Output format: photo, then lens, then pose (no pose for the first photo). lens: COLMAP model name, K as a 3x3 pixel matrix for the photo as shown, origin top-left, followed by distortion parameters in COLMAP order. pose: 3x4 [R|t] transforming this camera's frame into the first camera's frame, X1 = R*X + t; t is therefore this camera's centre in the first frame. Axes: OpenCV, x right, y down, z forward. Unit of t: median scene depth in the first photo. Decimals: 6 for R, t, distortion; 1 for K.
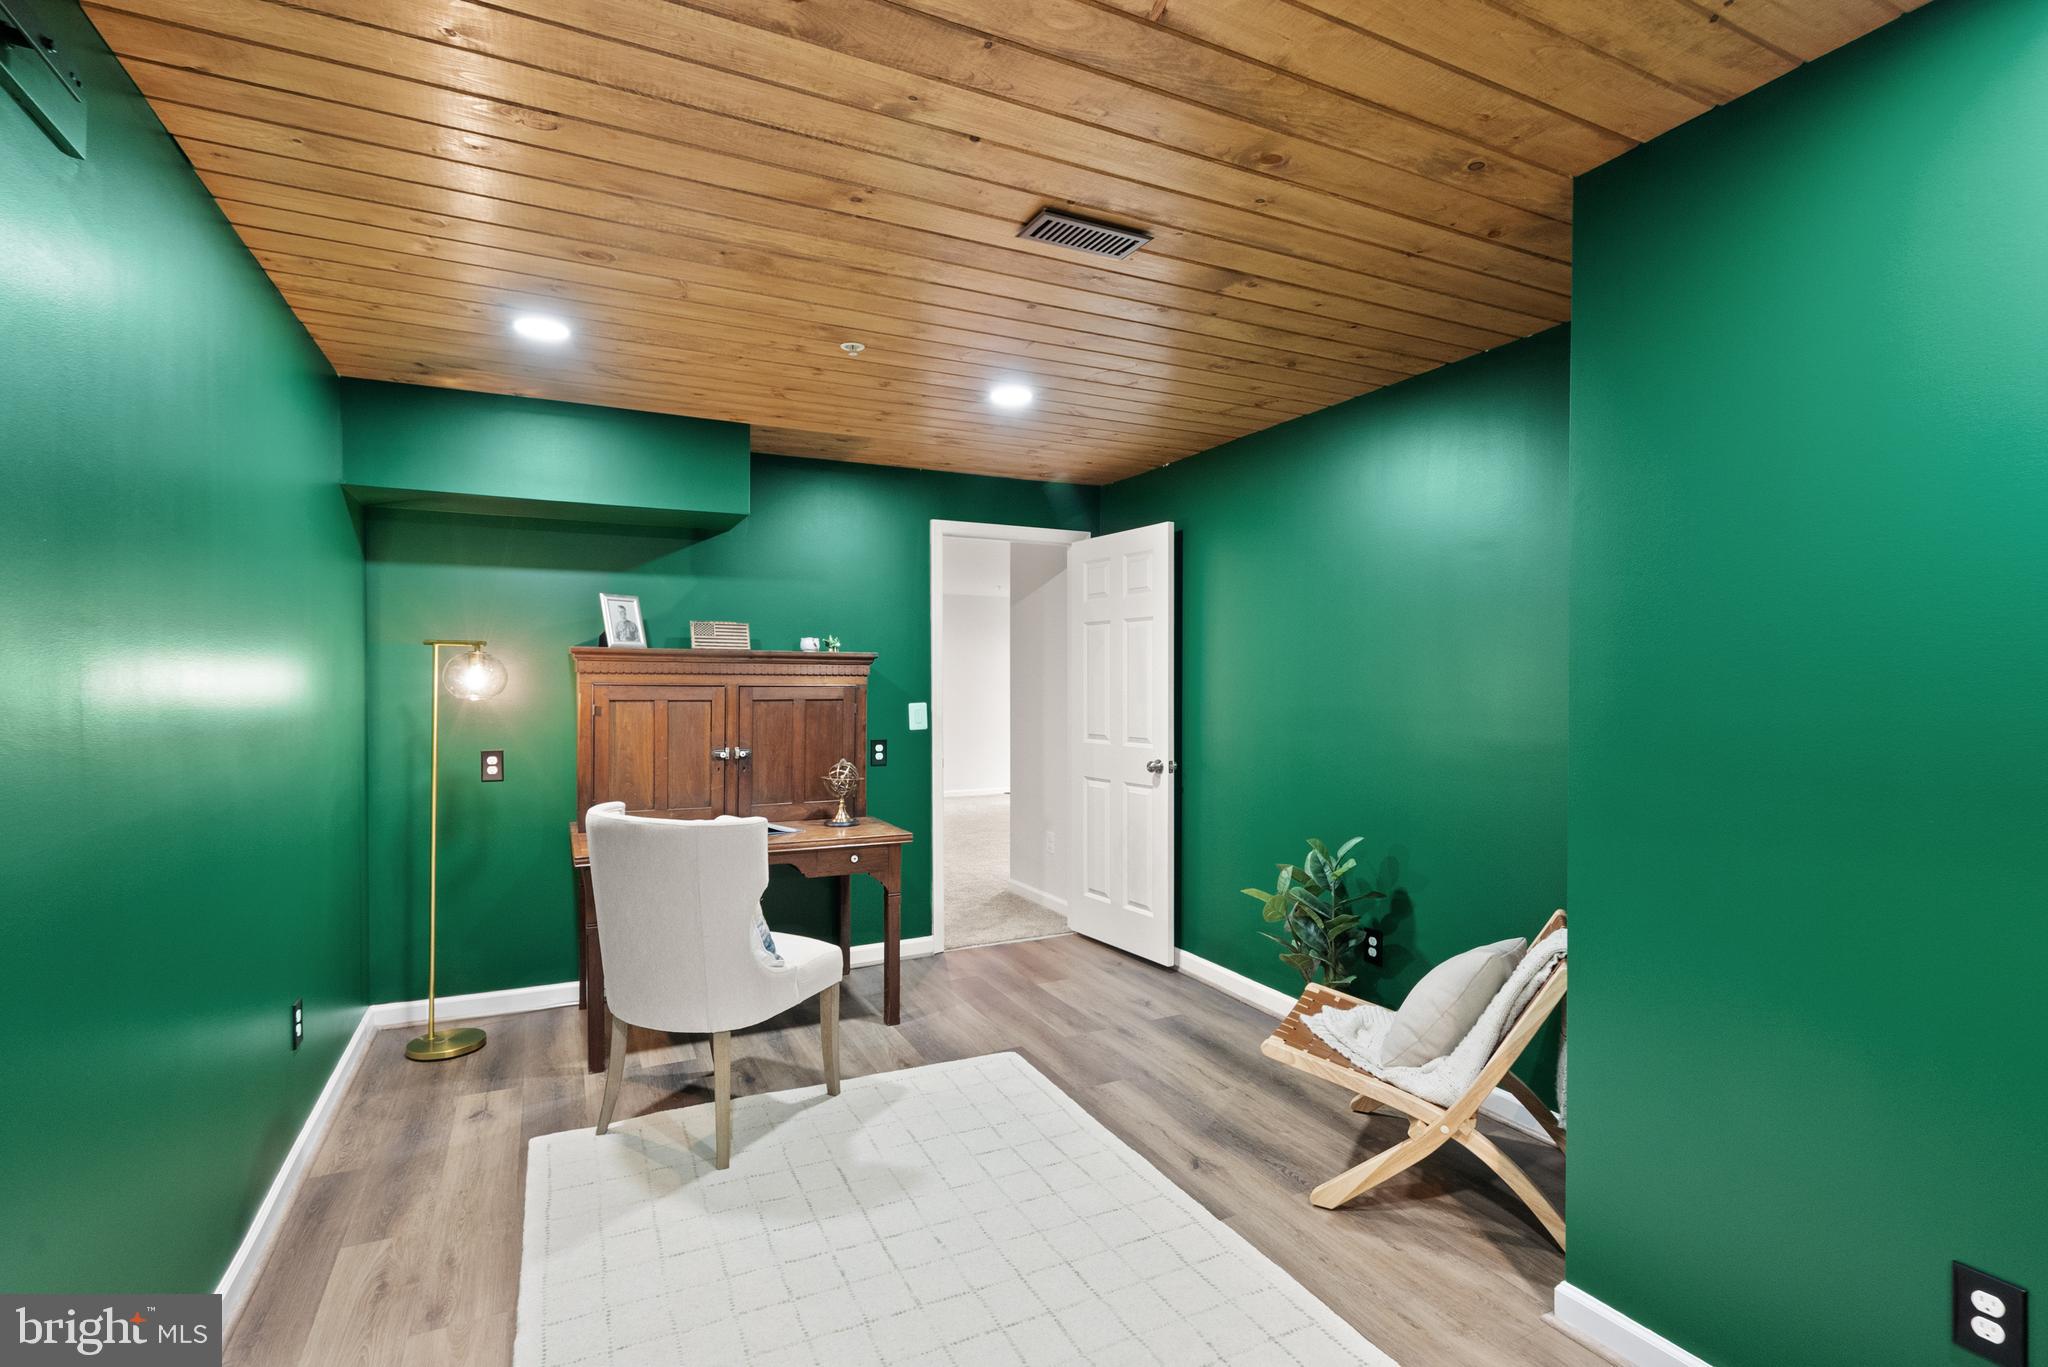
lens RADIAL K [[948.2, 0, 1024.0], [0, 948.2, 683.5], [0, 0, 1]] dist [-0.014253, 0.000447]
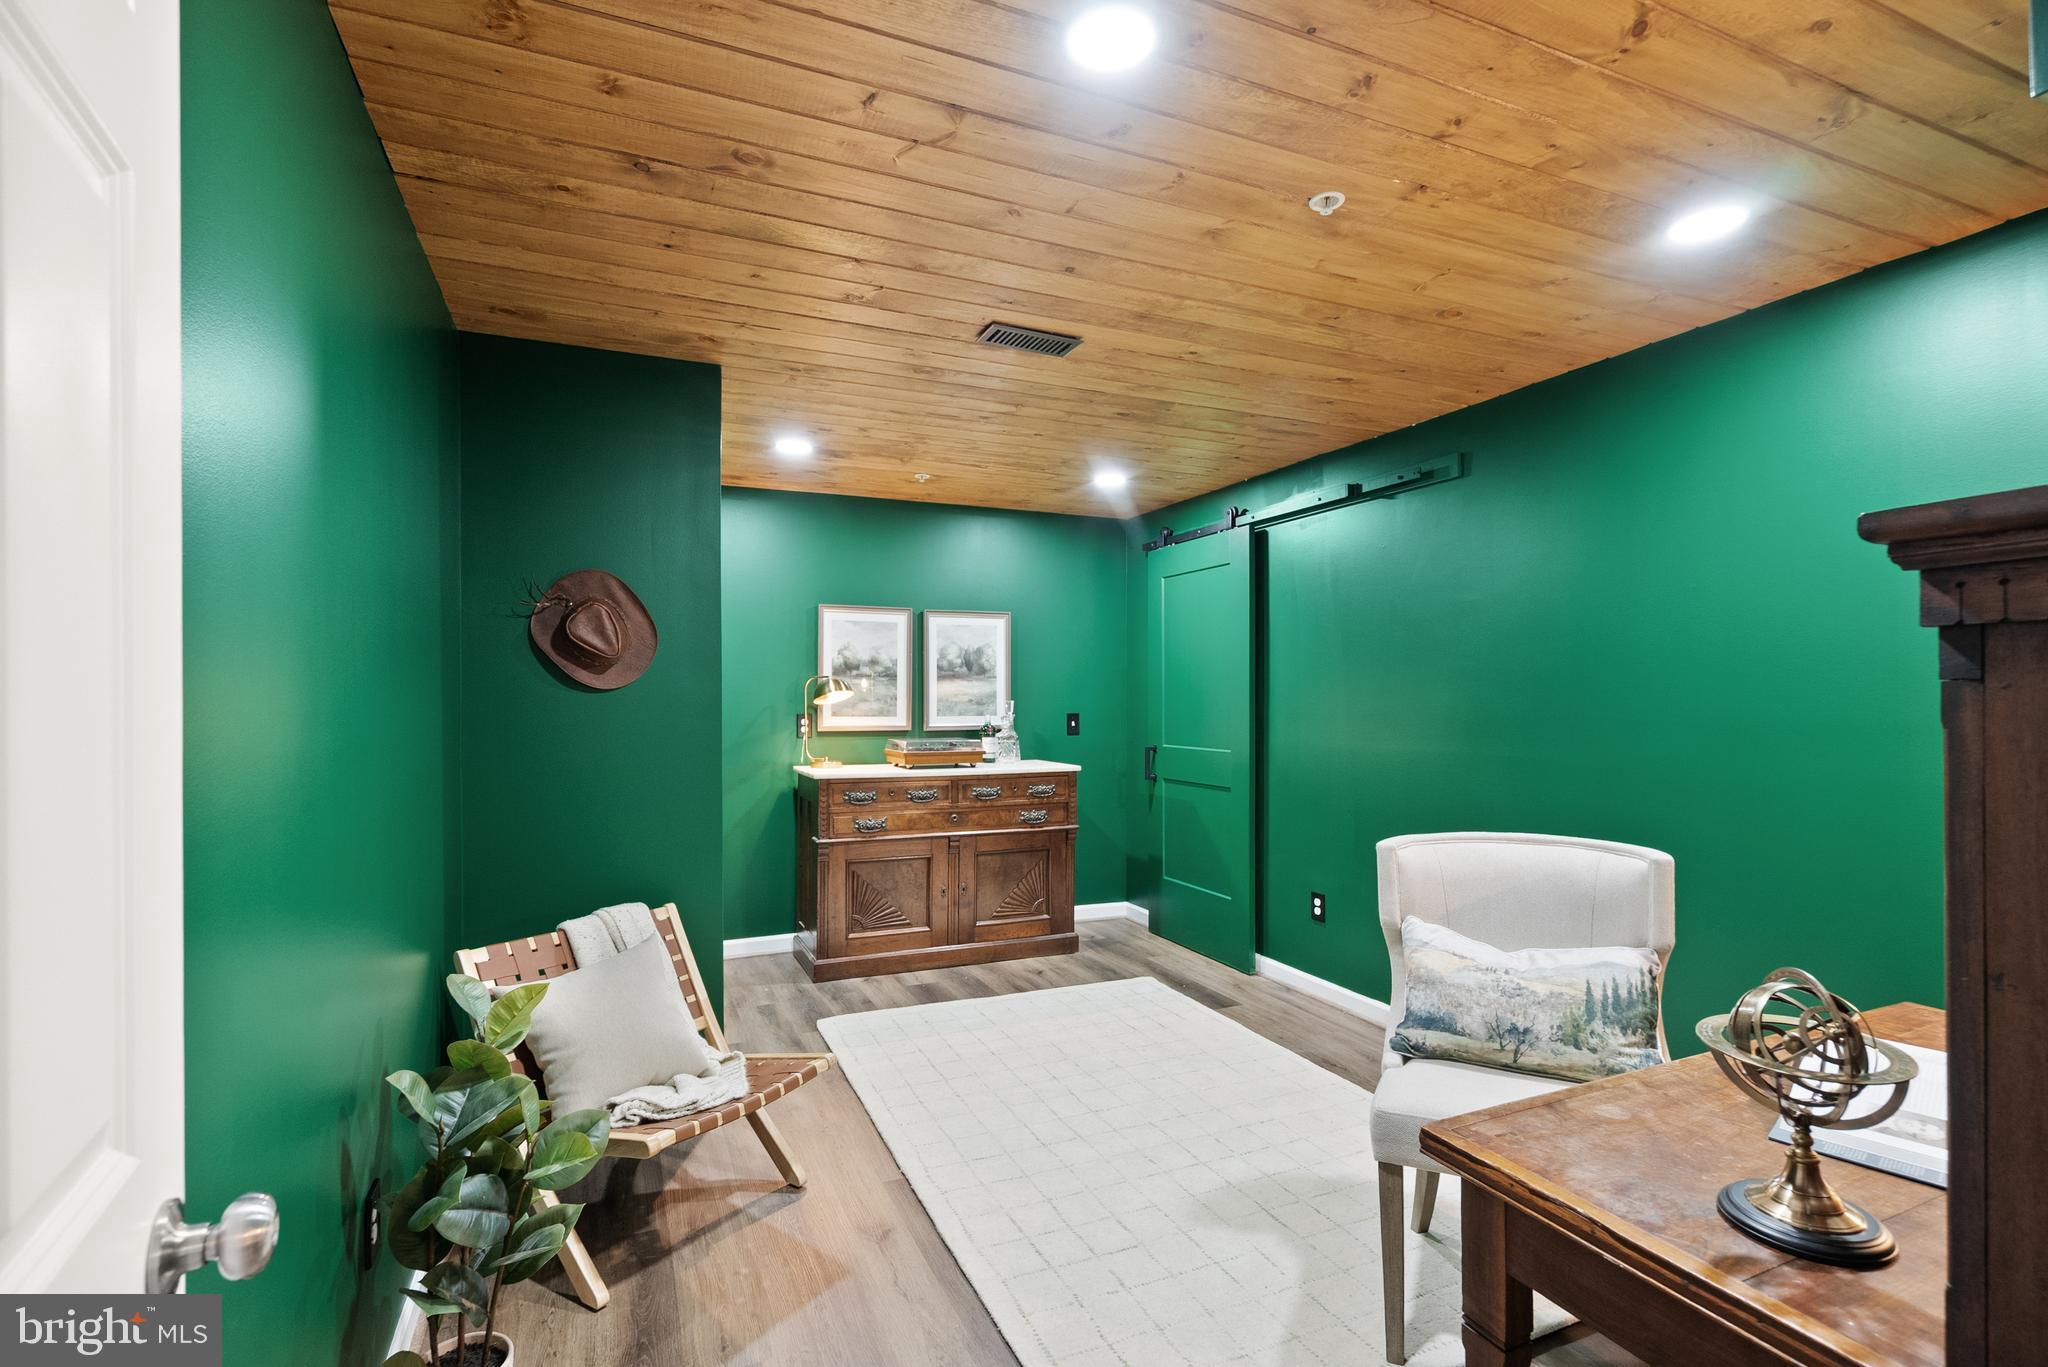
lens RADIAL K [[948.2, 0, 1024.0], [0, 948.2, 683.5], [0, 0, 1]] dist [-0.014253, 0.000447]
pose [[-0.999151, 0.000168, 0.041188, 0.017046], [-0.000085, 0.999981, -0.006121, -0.000942], [-0.041188, -0.006120, -0.999133, 1.957727]]
